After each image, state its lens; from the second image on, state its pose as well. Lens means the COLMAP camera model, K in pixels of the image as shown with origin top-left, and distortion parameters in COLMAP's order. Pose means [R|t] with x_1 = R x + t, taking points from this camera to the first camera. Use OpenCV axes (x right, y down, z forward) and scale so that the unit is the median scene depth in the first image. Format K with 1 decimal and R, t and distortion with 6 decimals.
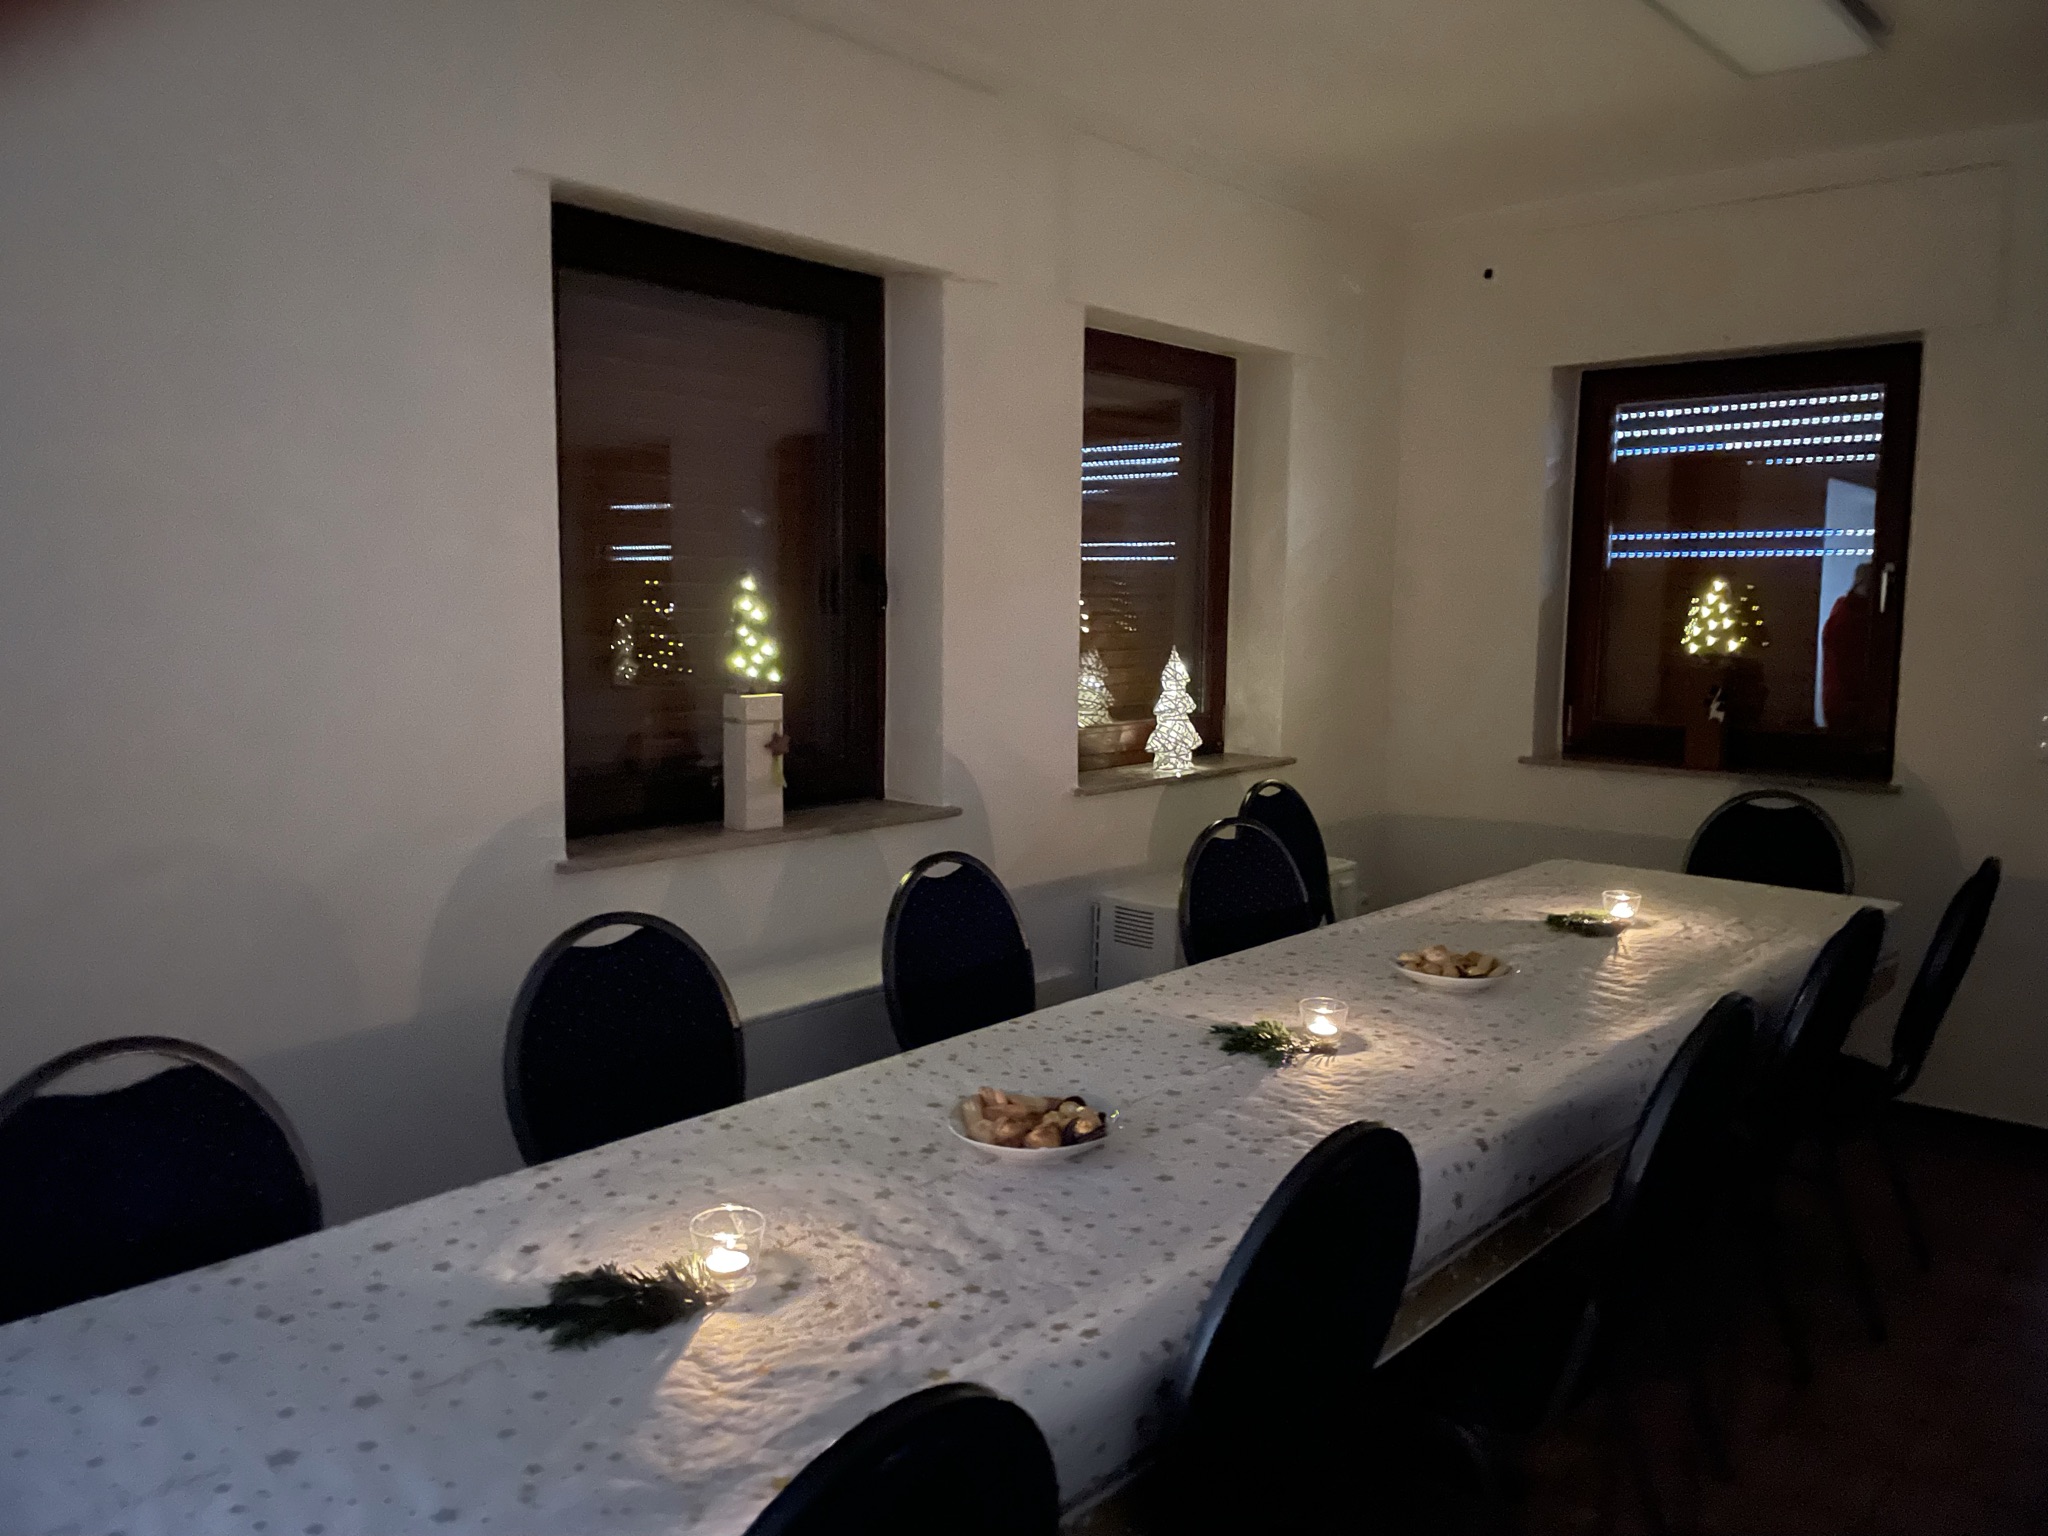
lens RADIAL K [[1562.5, 0, 1015.0], [0, 1562.5, 758.4], [0, 0, 1]] dist [0.095775, -0.121617]
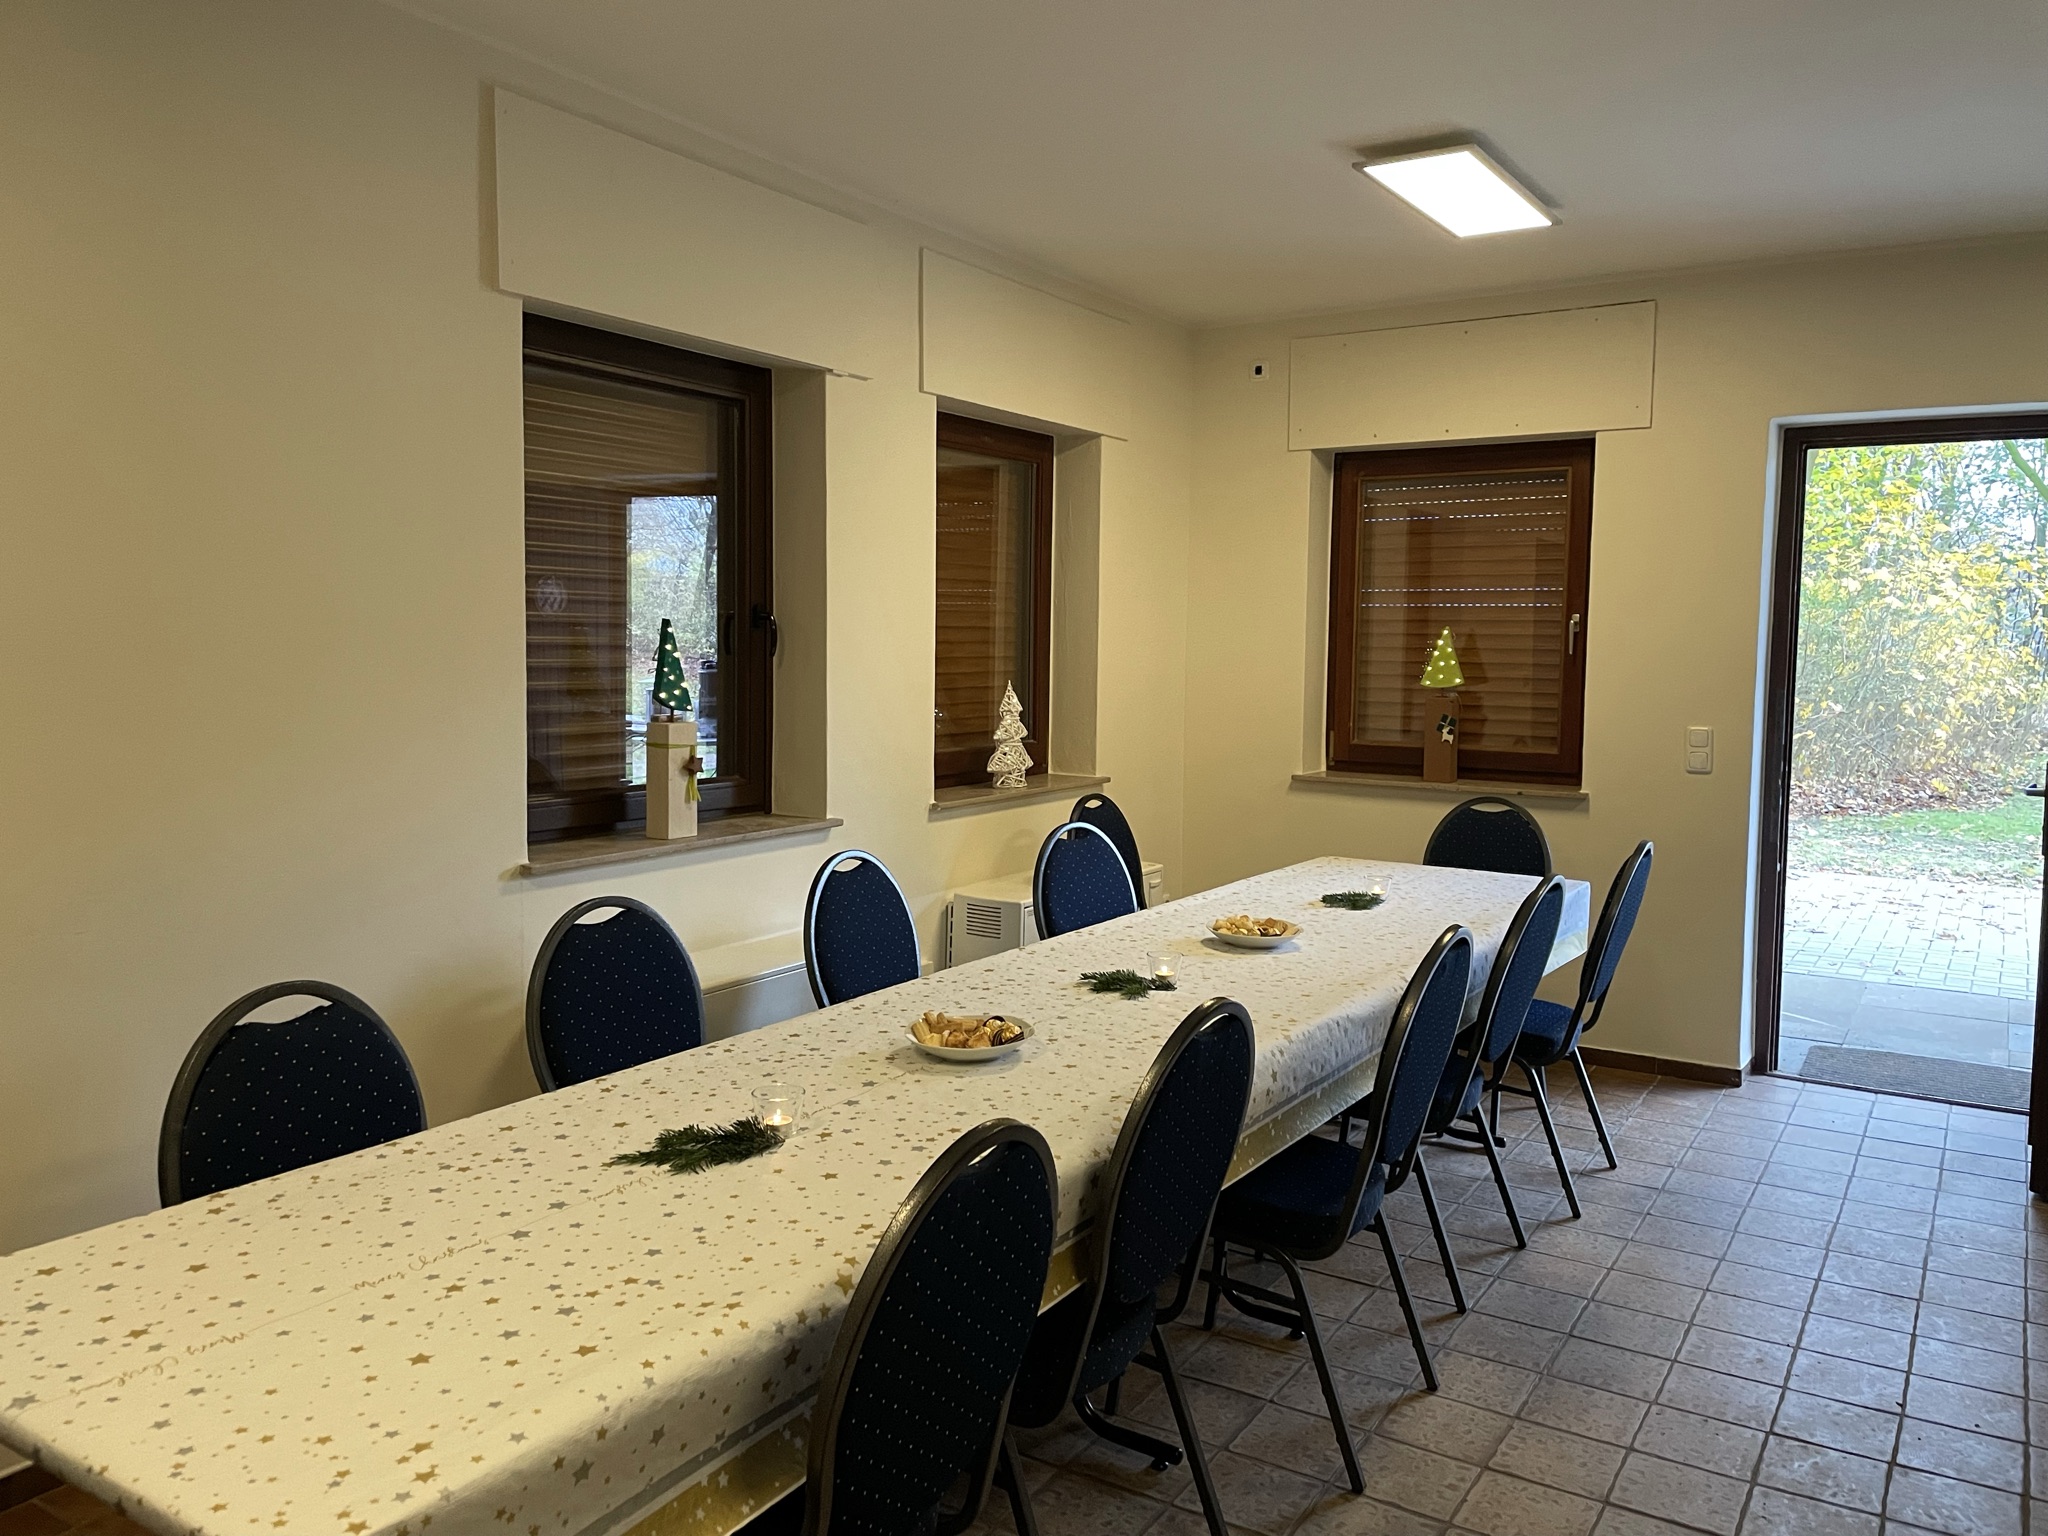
lens RADIAL K [[1576.6, 0, 1025.2], [0, 1576.6, 738.0], [0, 0, 1]] dist [0.119670, -0.157287]
pose [[0.988315, -0.007816, 0.152225, -0.087785], [0.013425, 0.999267, -0.035857, 0.016780], [-0.151833, 0.037482, 0.987695, -0.215421]]
